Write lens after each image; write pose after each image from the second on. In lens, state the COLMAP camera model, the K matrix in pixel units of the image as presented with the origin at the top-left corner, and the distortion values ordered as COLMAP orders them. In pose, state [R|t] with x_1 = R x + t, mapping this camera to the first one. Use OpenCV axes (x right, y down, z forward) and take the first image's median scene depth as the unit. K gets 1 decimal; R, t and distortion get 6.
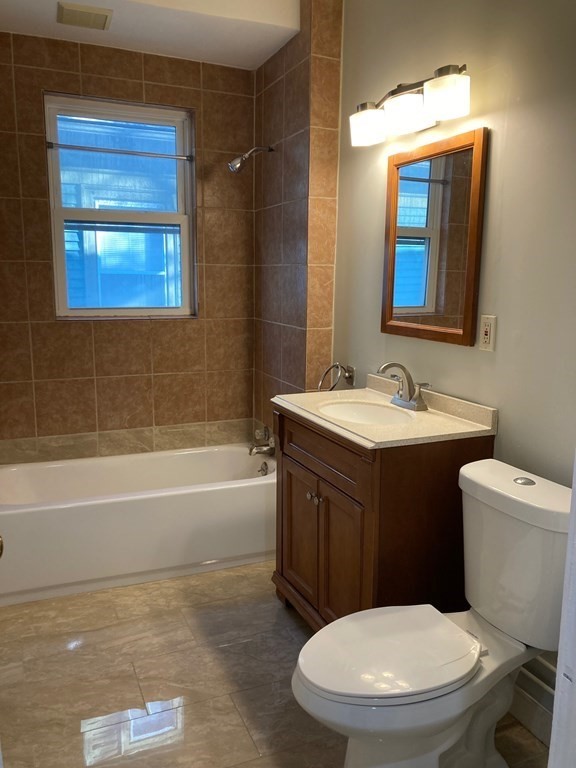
lens RADIAL K [[622.8, 0, 286.0], [0, 622.8, 385.8], [0, 0, 1]] dist [0.042217, -0.042363]
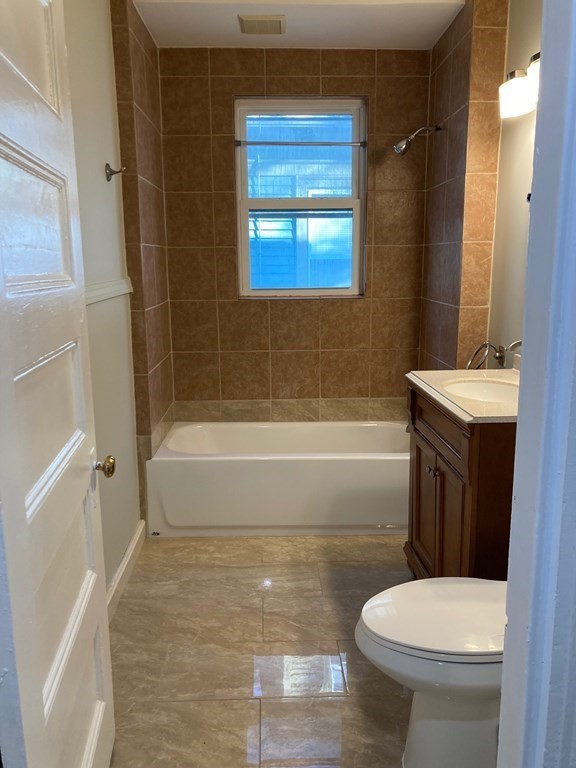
lens RADIAL K [[622.8, 0, 286.8], [0, 622.8, 385.8], [0, 0, 1]] dist [0.042217, -0.042363]
pose [[0.931147, 0.054160, -0.360600, 0.141425], [-0.046267, 0.998464, 0.030492, 0.015402], [0.361698, -0.011709, 0.932222, -0.028274]]
